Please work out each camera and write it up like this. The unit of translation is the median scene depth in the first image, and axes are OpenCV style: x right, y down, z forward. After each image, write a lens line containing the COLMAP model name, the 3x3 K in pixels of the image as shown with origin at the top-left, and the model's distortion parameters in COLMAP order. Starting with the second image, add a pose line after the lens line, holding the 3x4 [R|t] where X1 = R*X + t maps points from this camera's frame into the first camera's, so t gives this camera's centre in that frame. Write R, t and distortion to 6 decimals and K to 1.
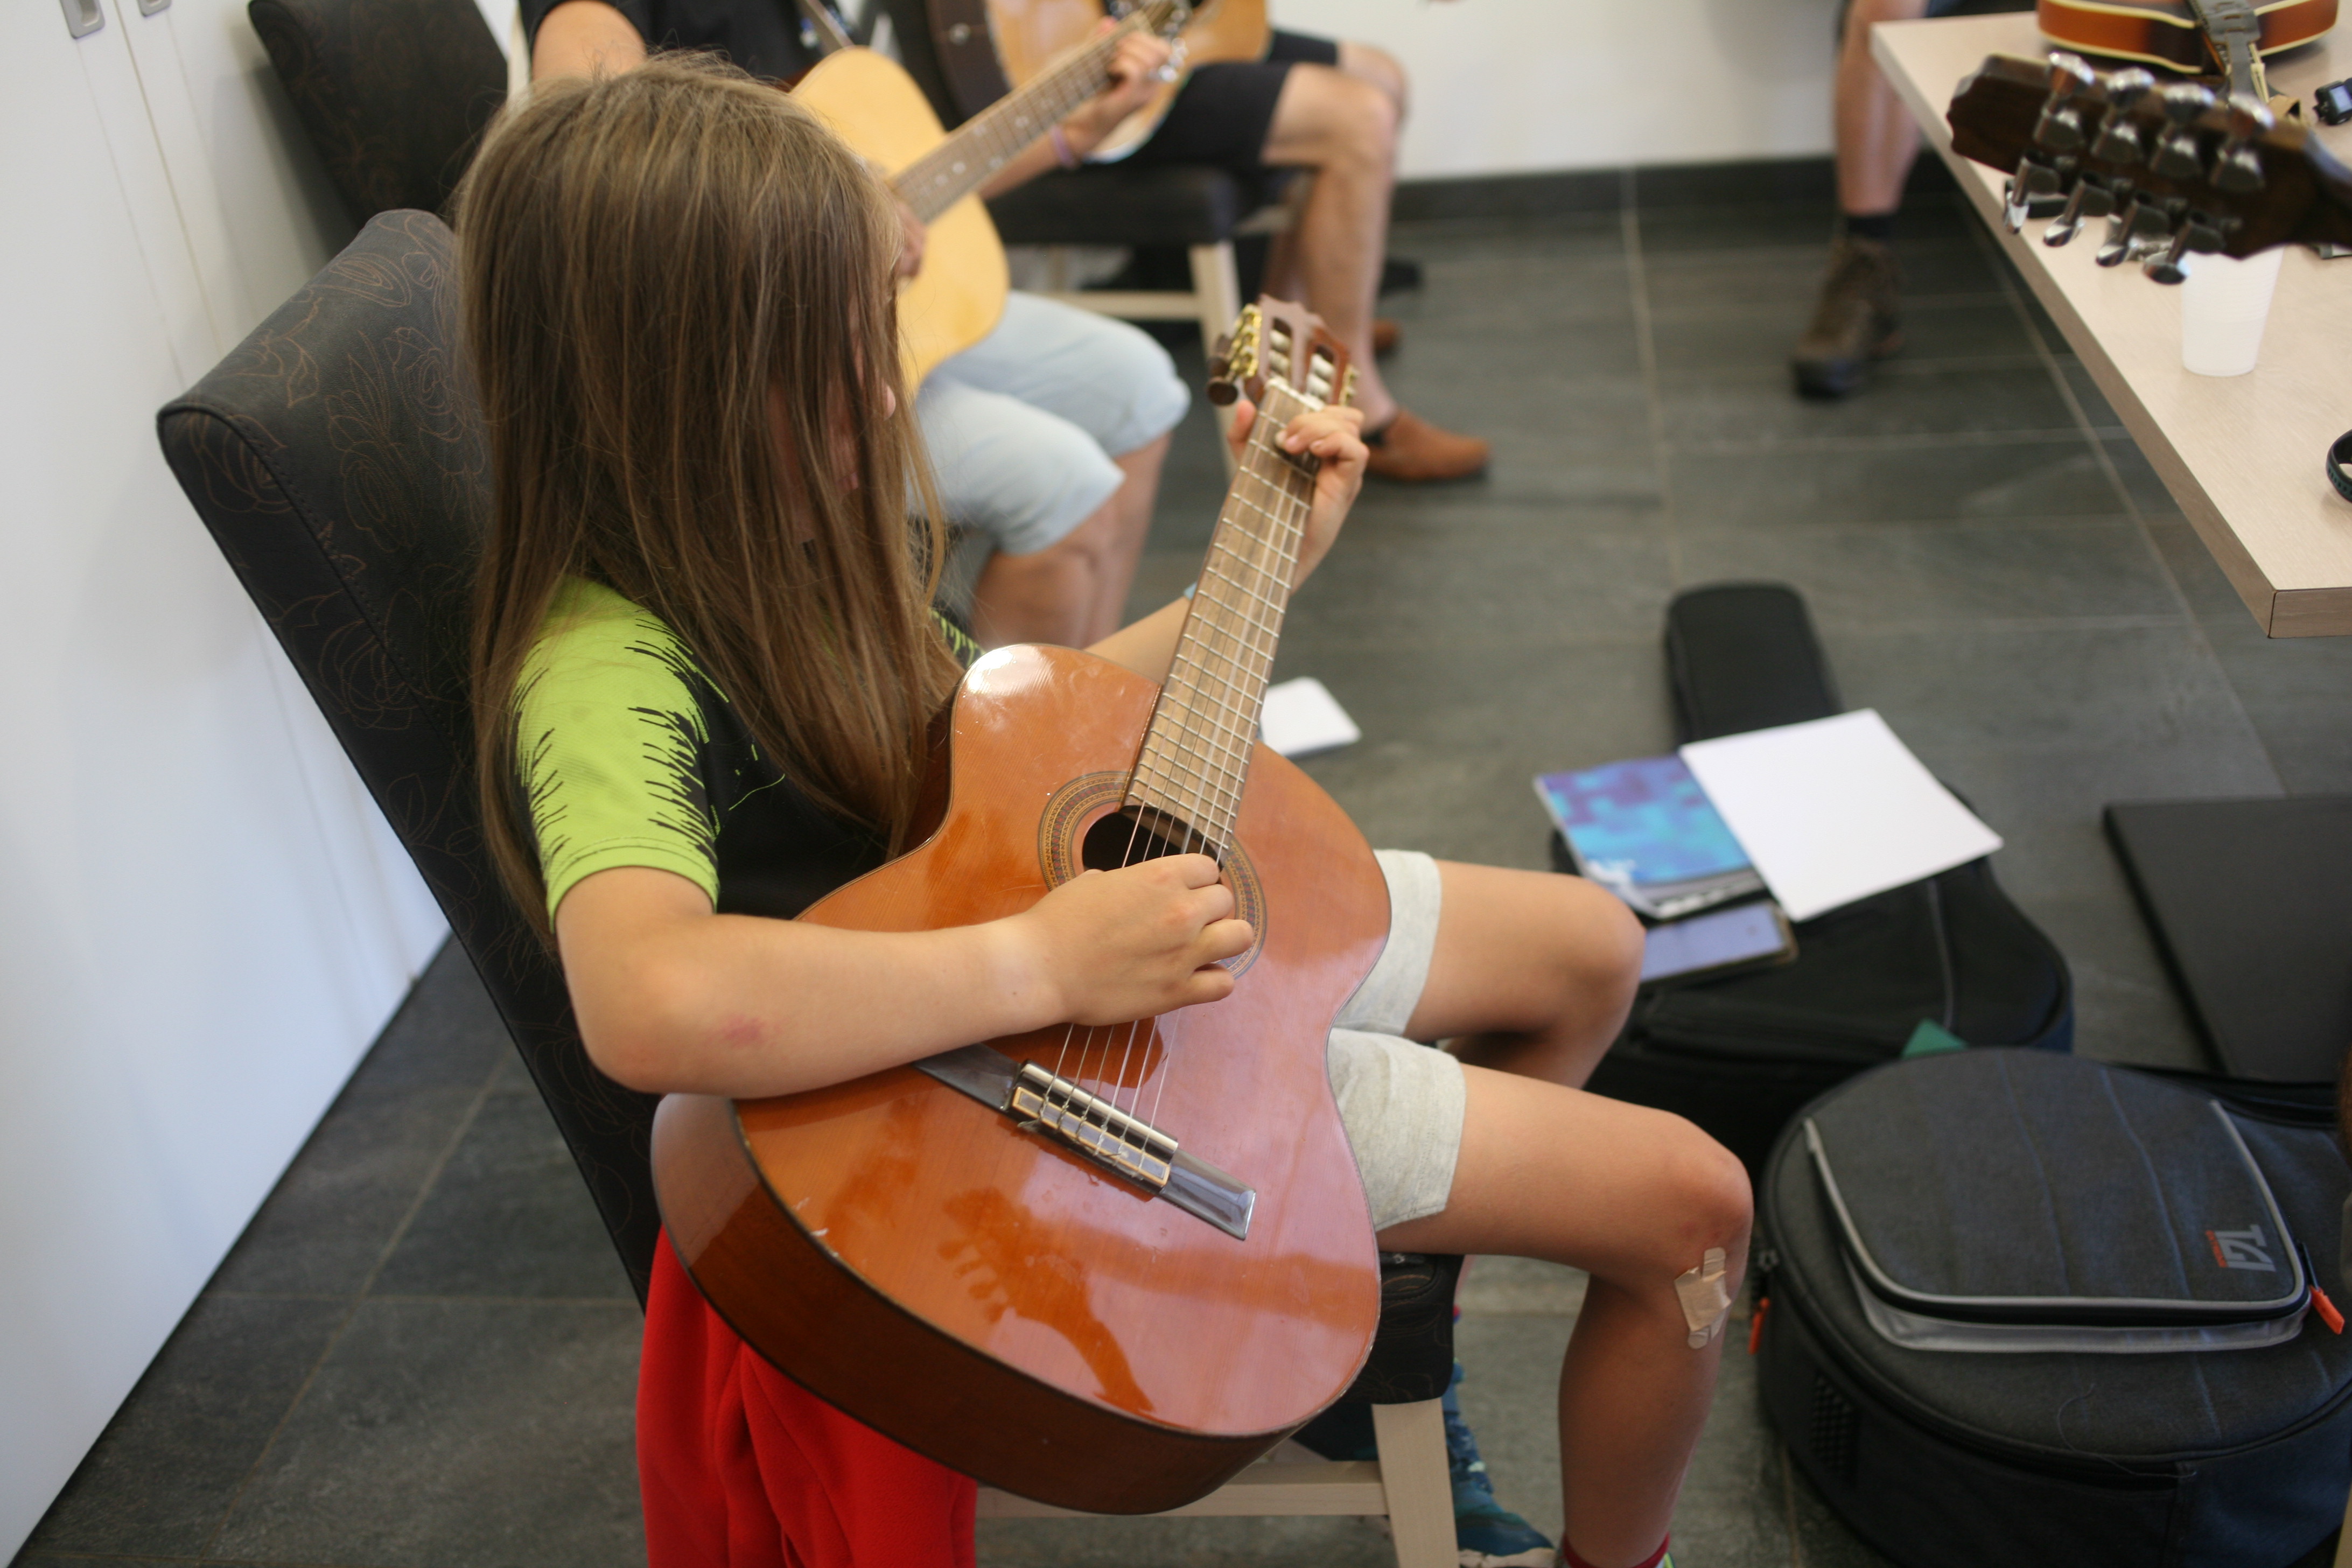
lens RADIAL K [[2437.4, 0, 1181.5], [0, 2437.4, 837.5], [0, 0, 1]] dist [-0.004754, -0.000806]
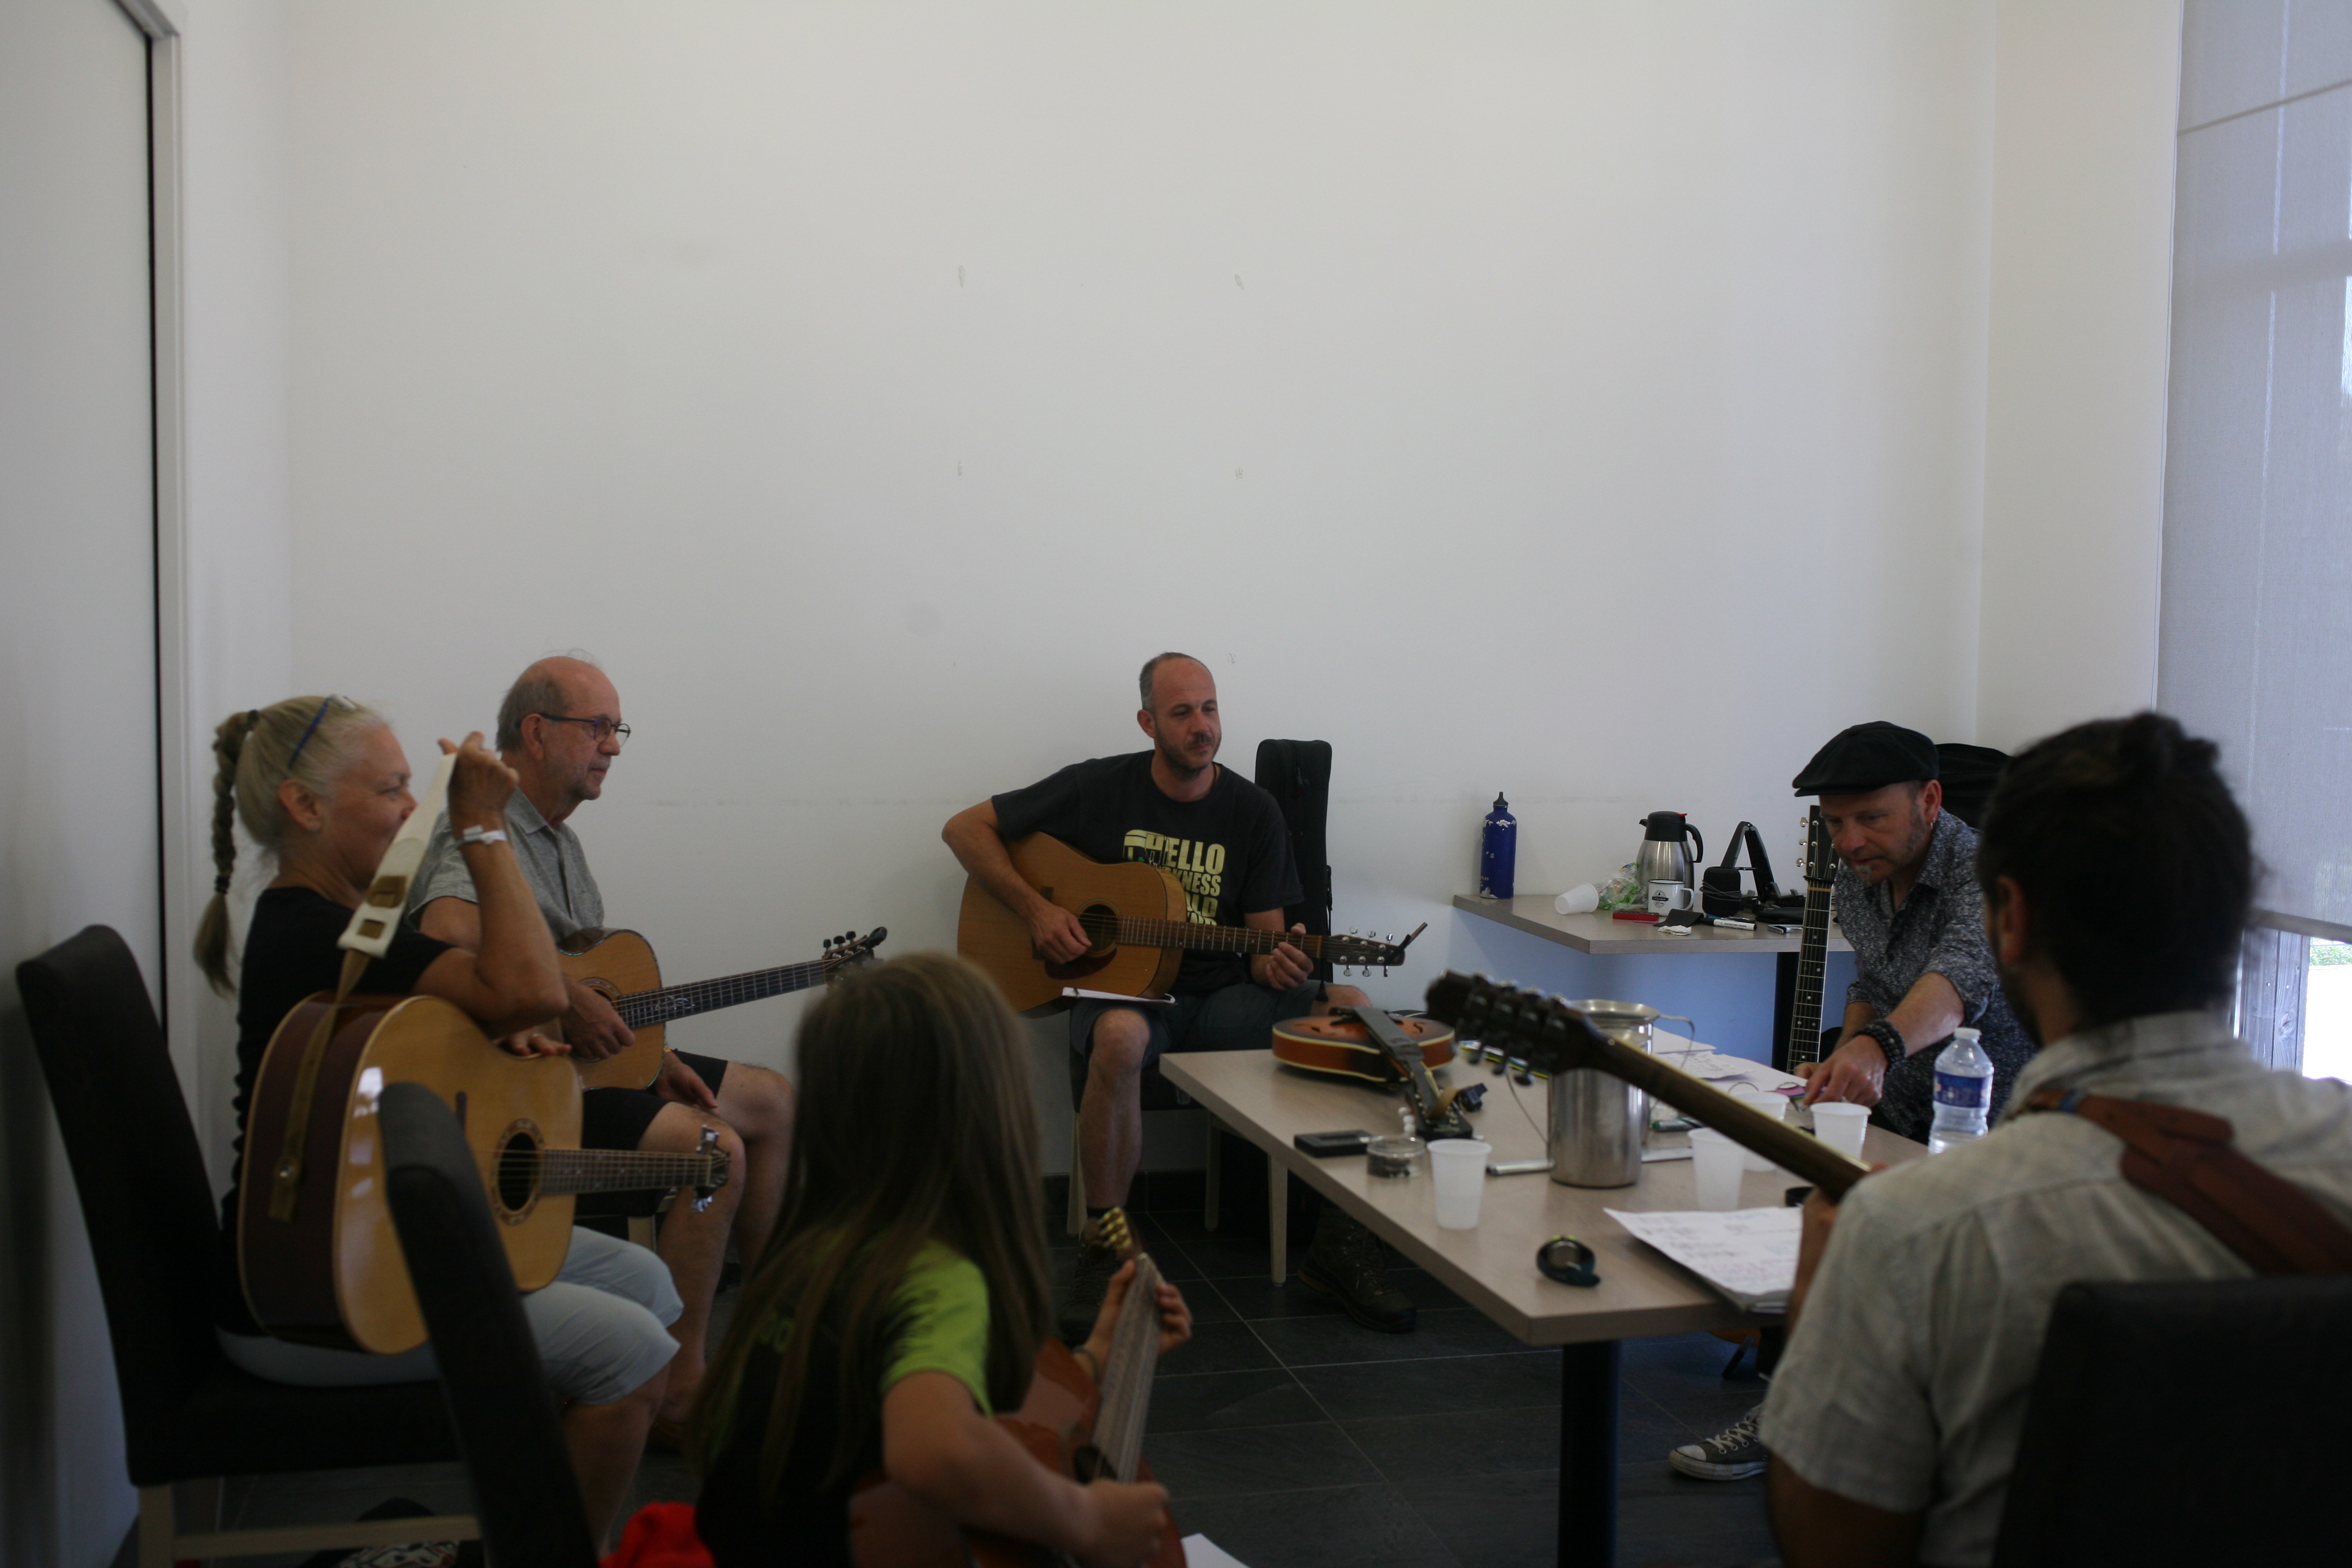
lens RADIAL K [[2437.4, 0, 1181.5], [0, 2437.4, 837.5], [0, 0, 1]] dist [-0.004754, -0.000806]
pose [[0.923046, 0.083451, 0.375529, -0.338211], [0.093623, 0.898104, -0.429702, 0.229290], [-0.373123, 0.431793, 0.821178, -0.345804]]
